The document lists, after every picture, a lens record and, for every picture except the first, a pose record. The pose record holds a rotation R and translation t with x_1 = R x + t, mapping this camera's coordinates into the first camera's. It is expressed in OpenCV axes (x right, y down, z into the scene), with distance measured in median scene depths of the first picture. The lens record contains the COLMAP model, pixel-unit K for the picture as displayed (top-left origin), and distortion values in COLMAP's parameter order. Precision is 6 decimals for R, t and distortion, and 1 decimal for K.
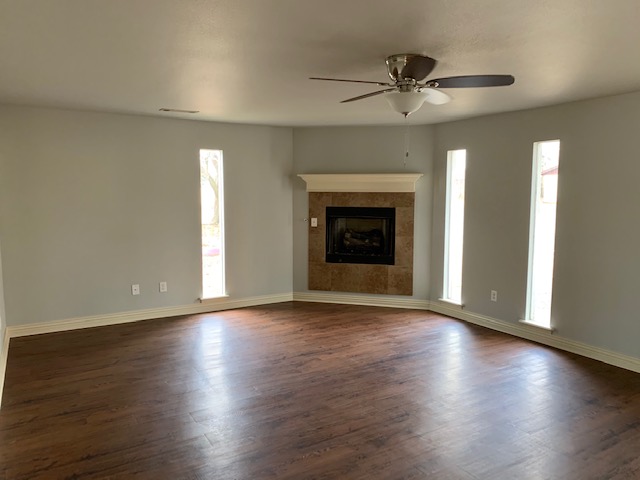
lens RADIAL K [[490.7, 0, 318.8], [0, 490.7, 241.0], [0, 0, 1]] dist [0.056319, -0.006178]
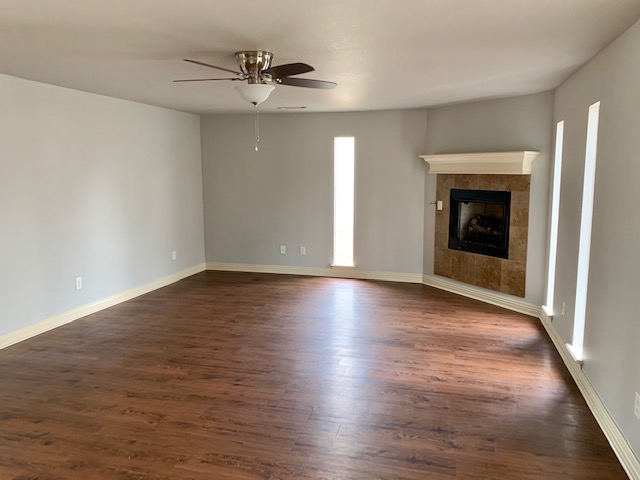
lens RADIAL K [[490.7, 0, 319.0], [0, 490.7, 238.8], [0, 0, 1]] dist [0.056319, -0.006178]
pose [[0.677788, 0.096986, -0.728833, 0.556576], [-0.074934, 0.995212, 0.062747, -0.015834], [0.731429, 0.012085, 0.681811, 0.170255]]
